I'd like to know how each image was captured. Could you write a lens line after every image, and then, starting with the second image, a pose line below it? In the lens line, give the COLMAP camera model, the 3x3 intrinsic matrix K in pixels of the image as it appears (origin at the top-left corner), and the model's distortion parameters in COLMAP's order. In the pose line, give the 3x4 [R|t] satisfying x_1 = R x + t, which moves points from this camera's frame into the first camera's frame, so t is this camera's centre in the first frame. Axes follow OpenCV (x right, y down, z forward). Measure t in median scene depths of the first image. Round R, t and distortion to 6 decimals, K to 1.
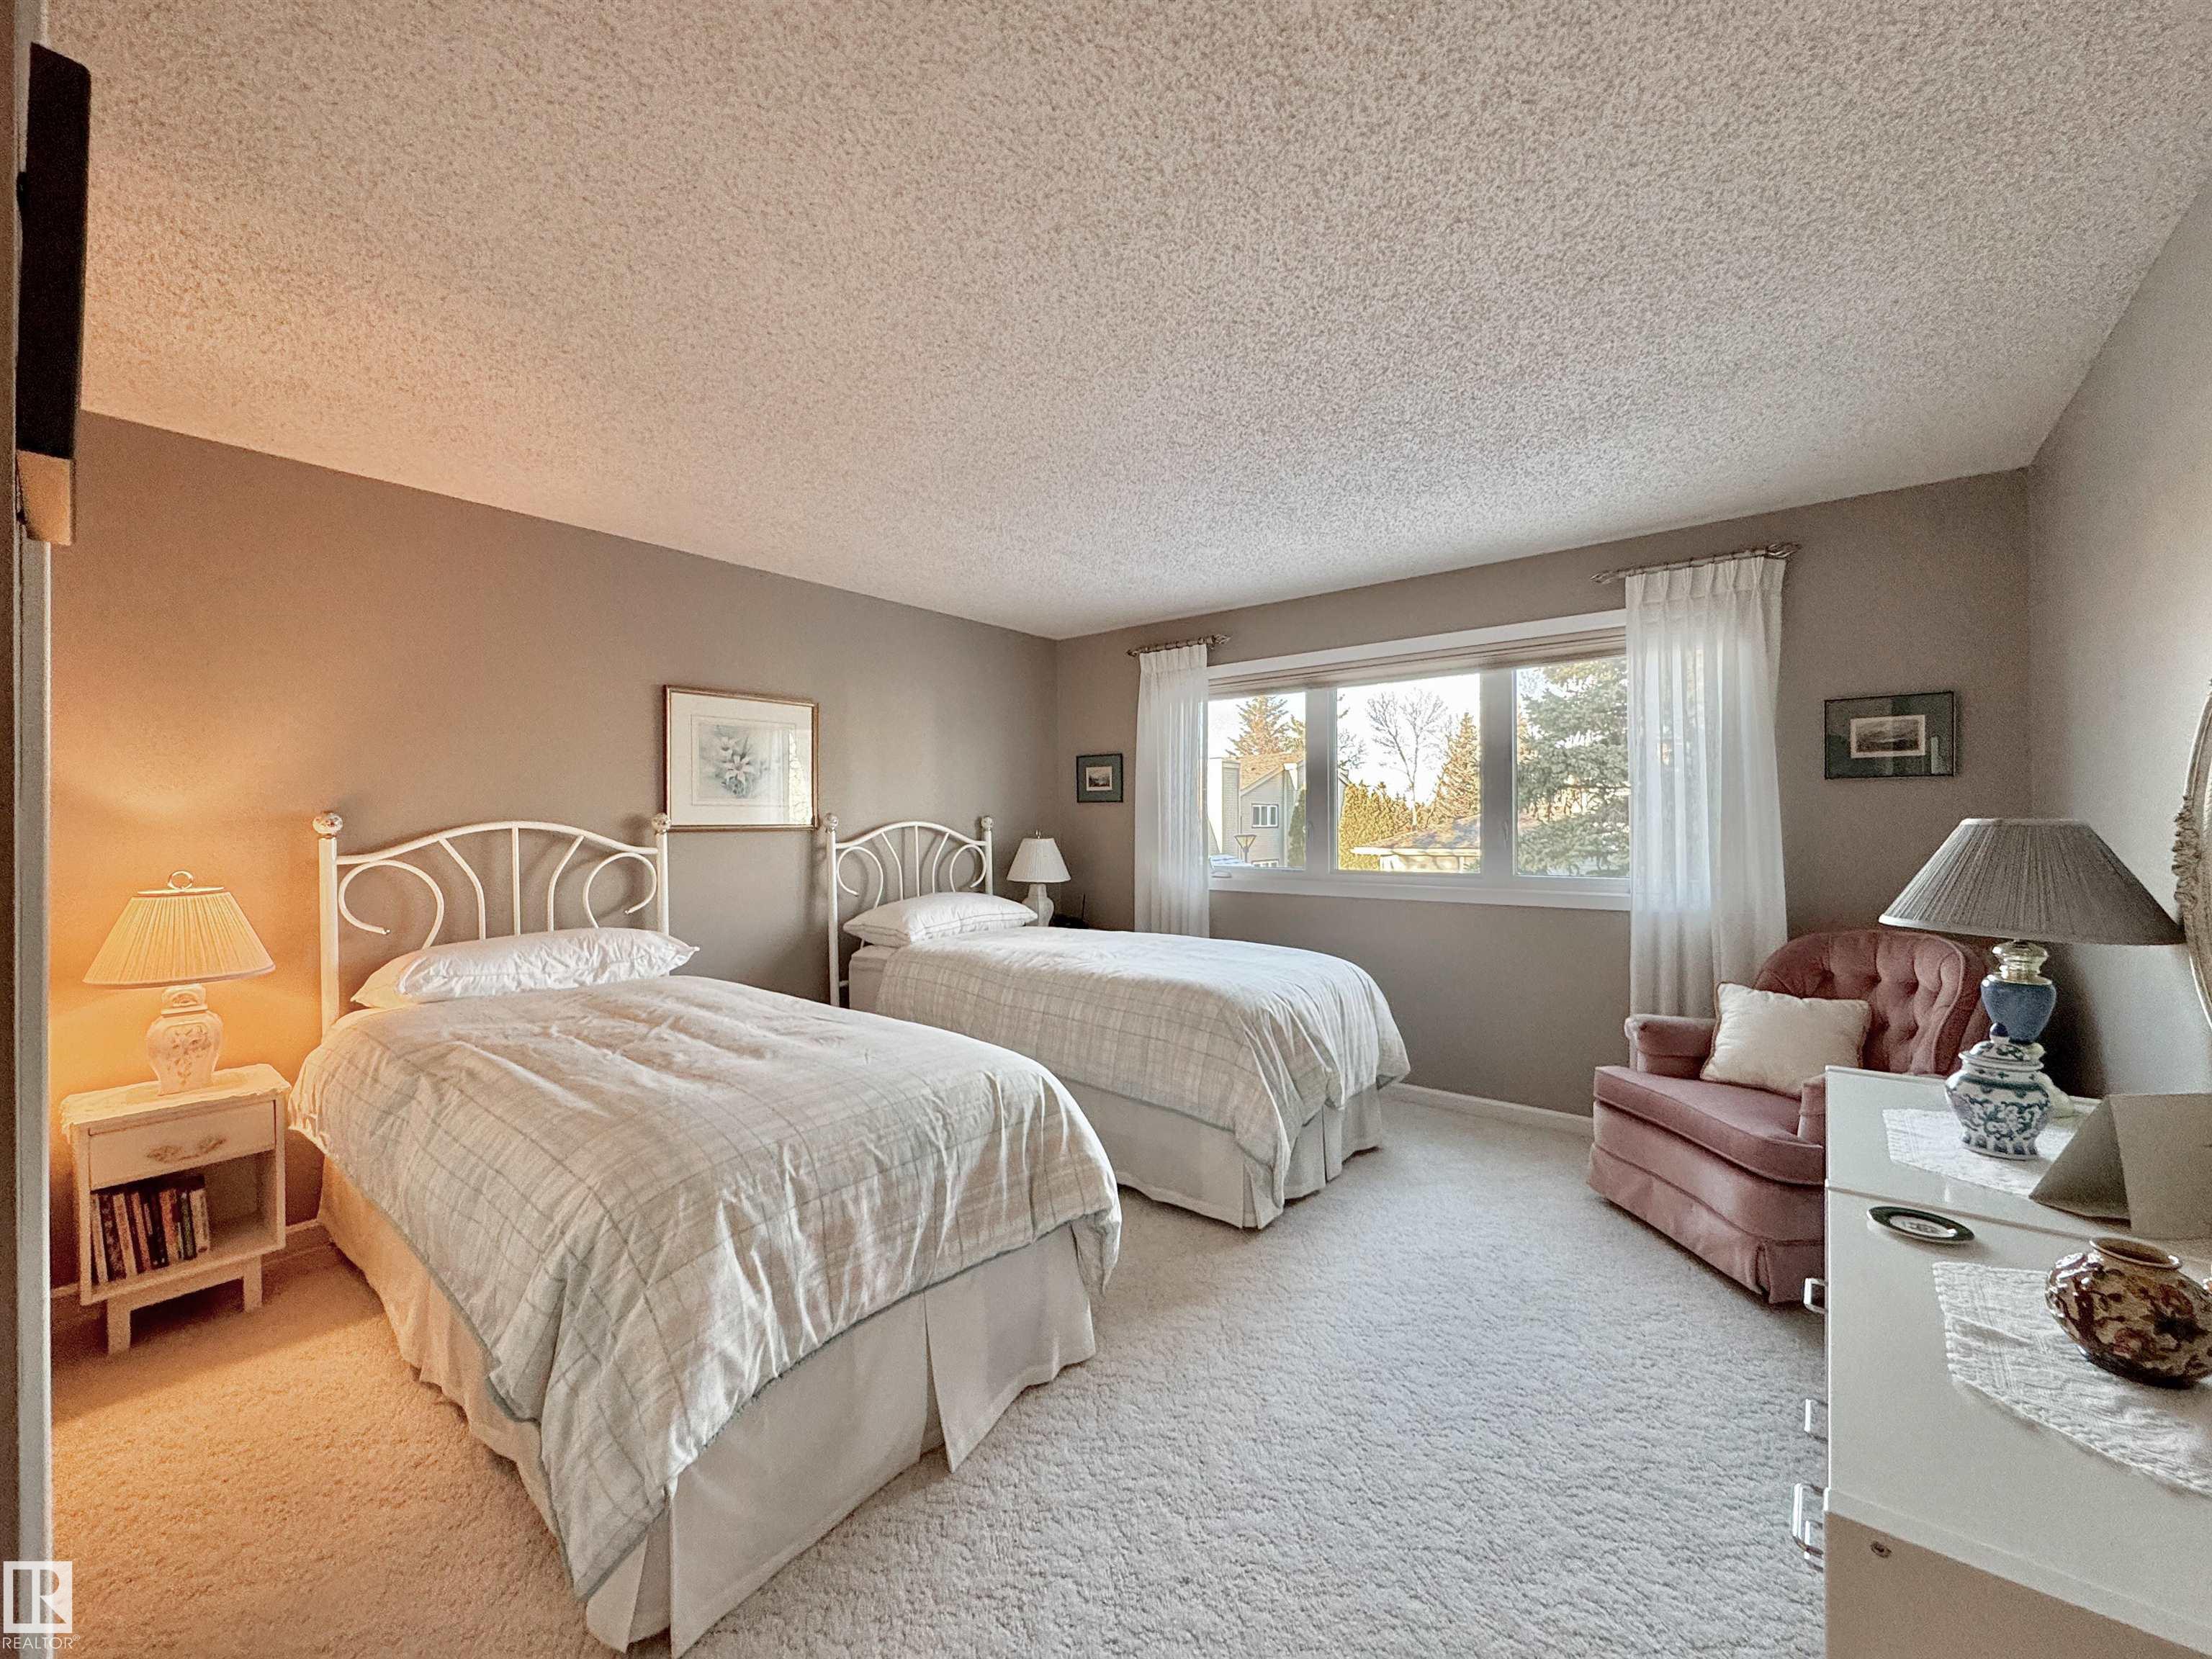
lens RADIAL K [[891.0, 0, 1107.5], [0, 891.0, 798.8], [0, 0, 1]] dist [0.000207, 0.000014]
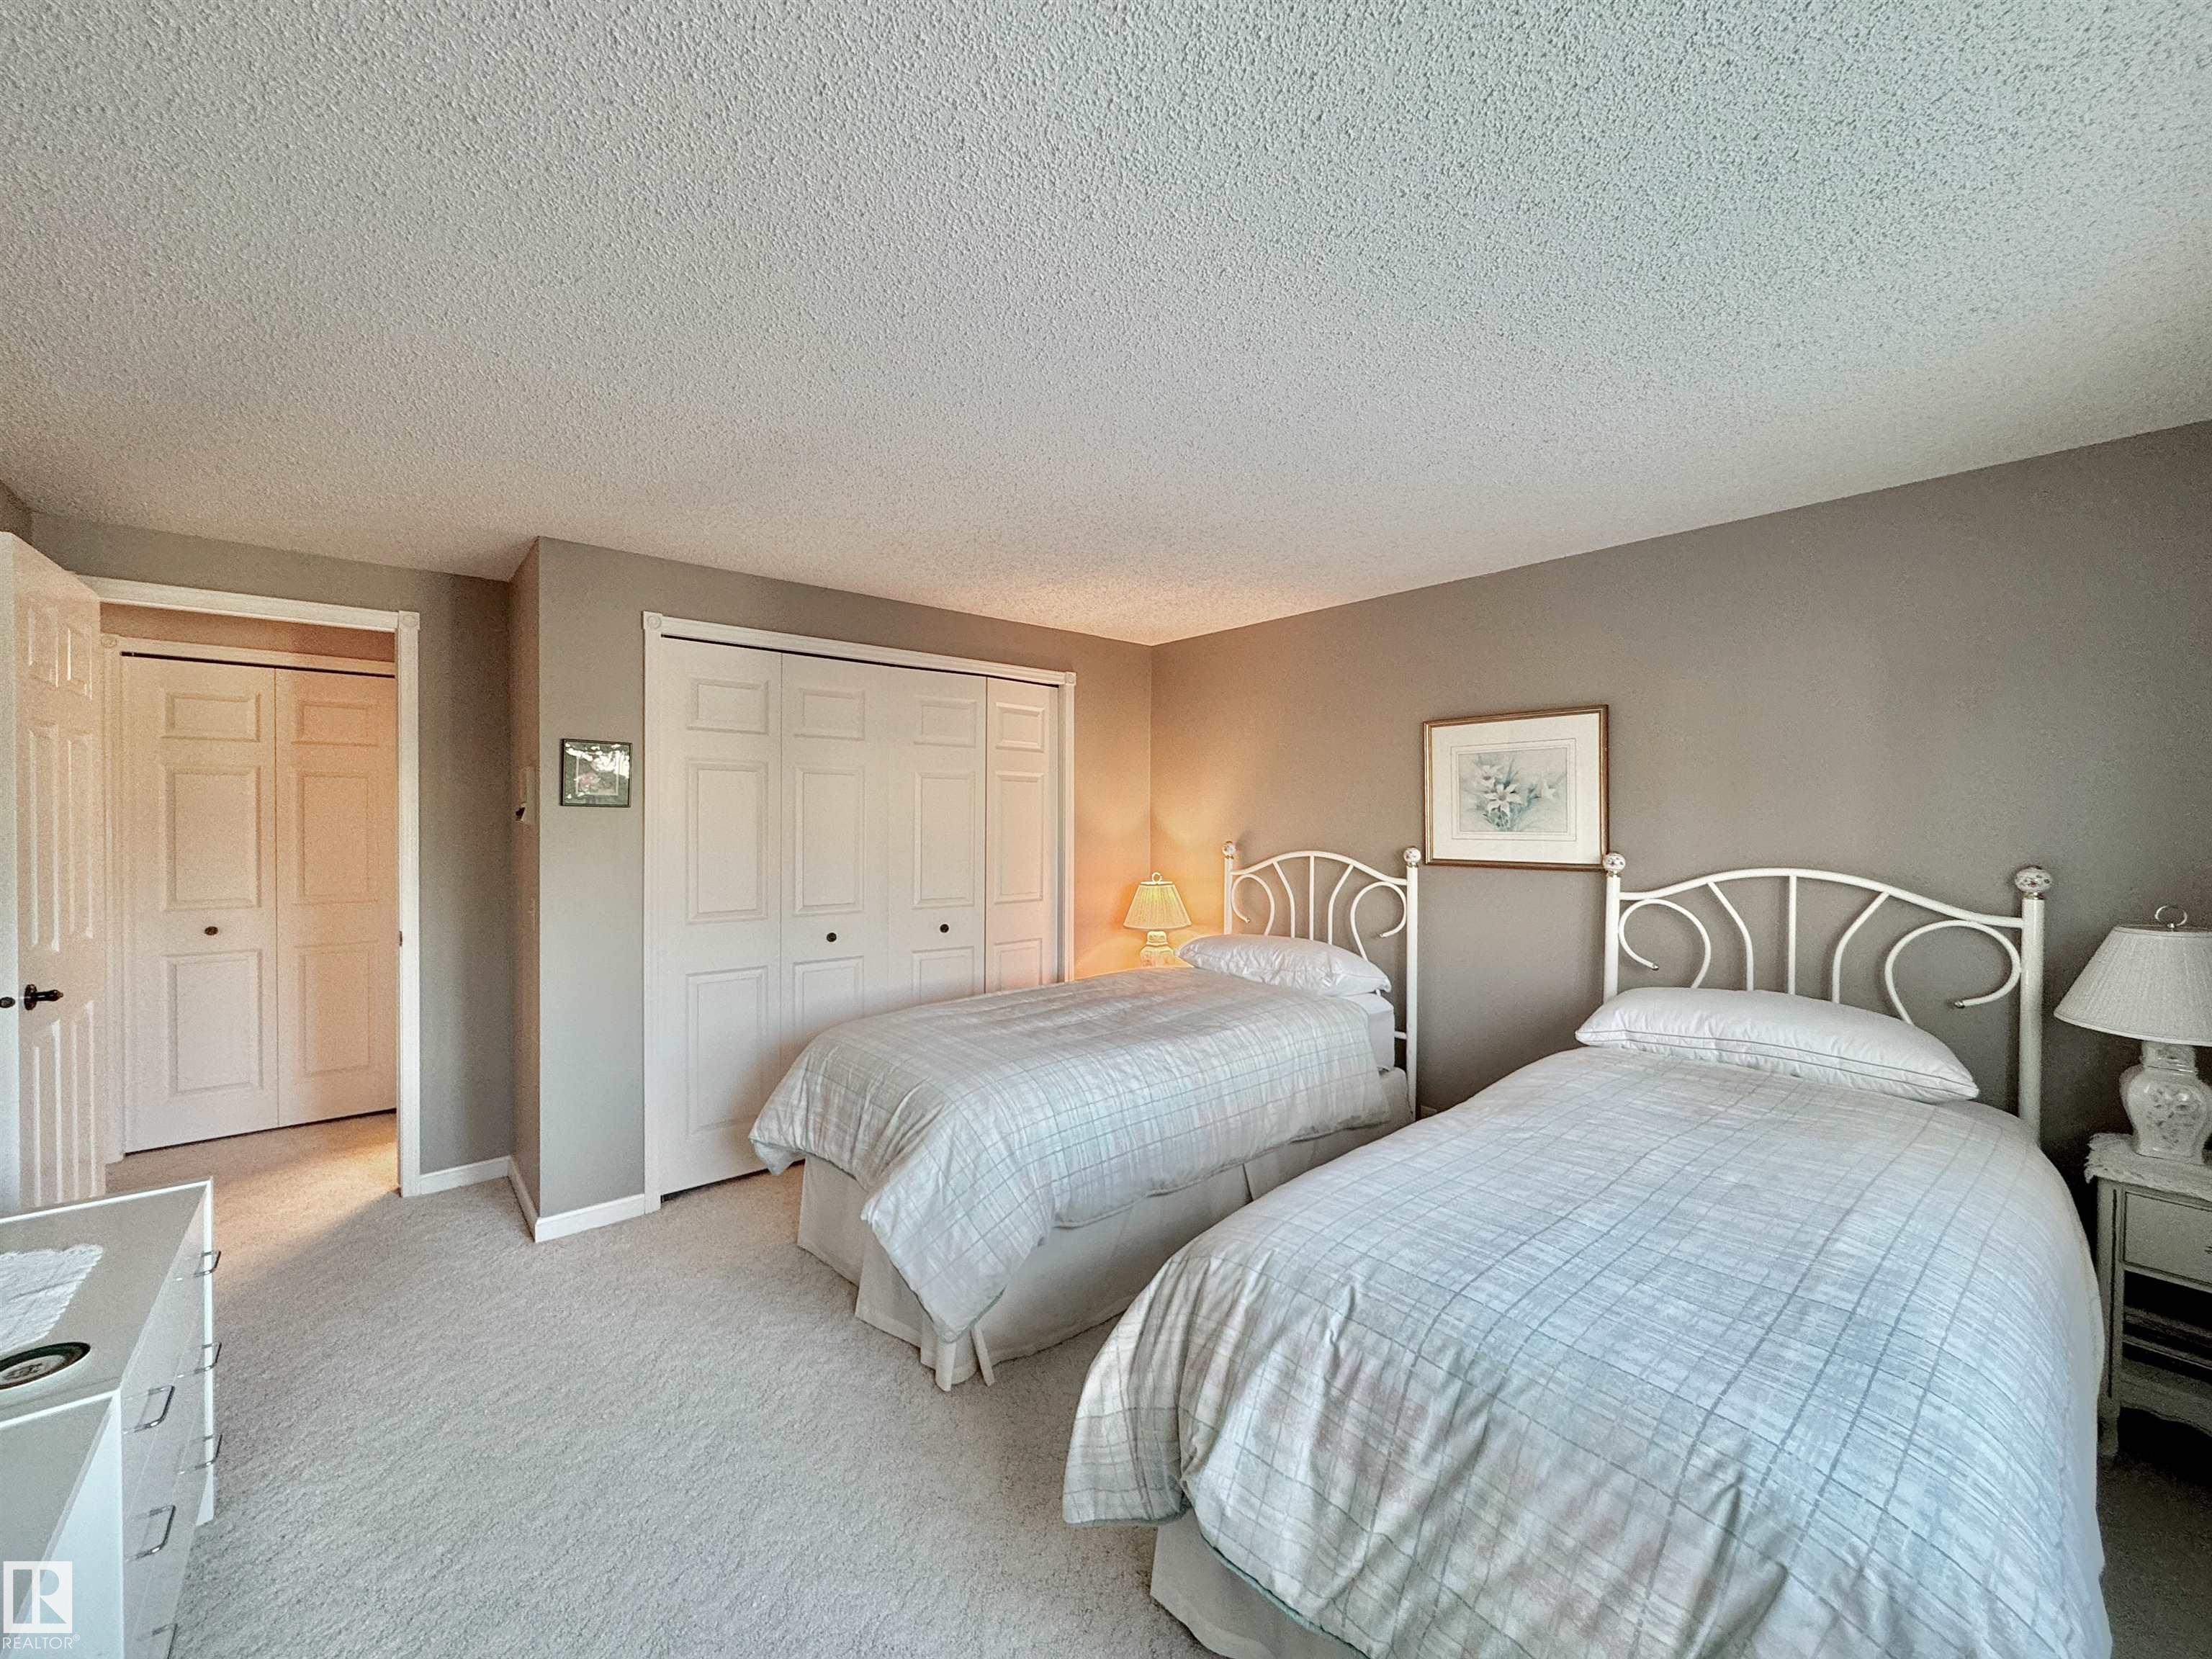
lens RADIAL K [[871.5, 0, 1106.0], [0, 871.5, 829.5], [0, 0, 1]] dist [-0.000178, -0.000002]
pose [[-0.189376, -0.021644, -0.981666, 0.531767], [-0.014953, 0.999705, -0.019157, 0.020610], [0.981791, 0.011051, -0.189644, 0.779390]]
